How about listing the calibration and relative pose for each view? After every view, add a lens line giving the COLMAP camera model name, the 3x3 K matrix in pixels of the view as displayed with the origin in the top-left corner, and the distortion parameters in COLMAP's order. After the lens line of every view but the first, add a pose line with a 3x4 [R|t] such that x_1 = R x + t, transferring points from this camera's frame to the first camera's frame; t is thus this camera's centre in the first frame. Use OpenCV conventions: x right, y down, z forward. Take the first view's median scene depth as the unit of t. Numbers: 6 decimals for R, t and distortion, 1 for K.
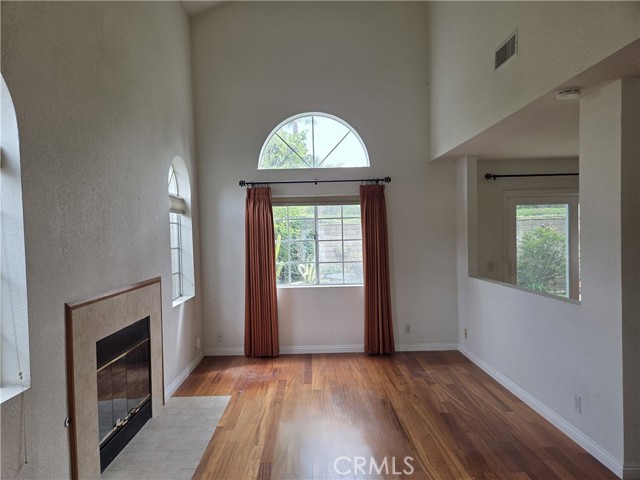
lens RADIAL K [[436.1, 0, 320.0], [0, 436.1, 240.0], [0, 0, 1]] dist [0.023423, -0.000719]
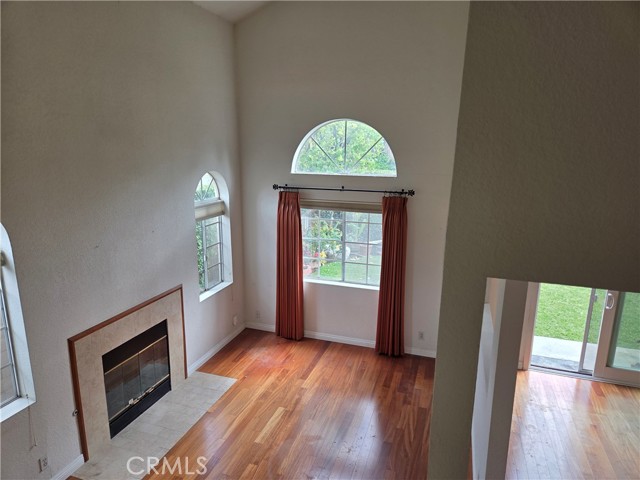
lens RADIAL K [[435.6, 0, 321.2], [0, 435.6, 243.3], [0, 0, 1]] dist [0.000512, -0.000197]
pose [[0.945865, 0.108647, -0.305834, 0.281295], [-0.042951, 0.975921, 0.213855, -0.232559], [0.321705, -0.189142, 0.927756, 0.000815]]
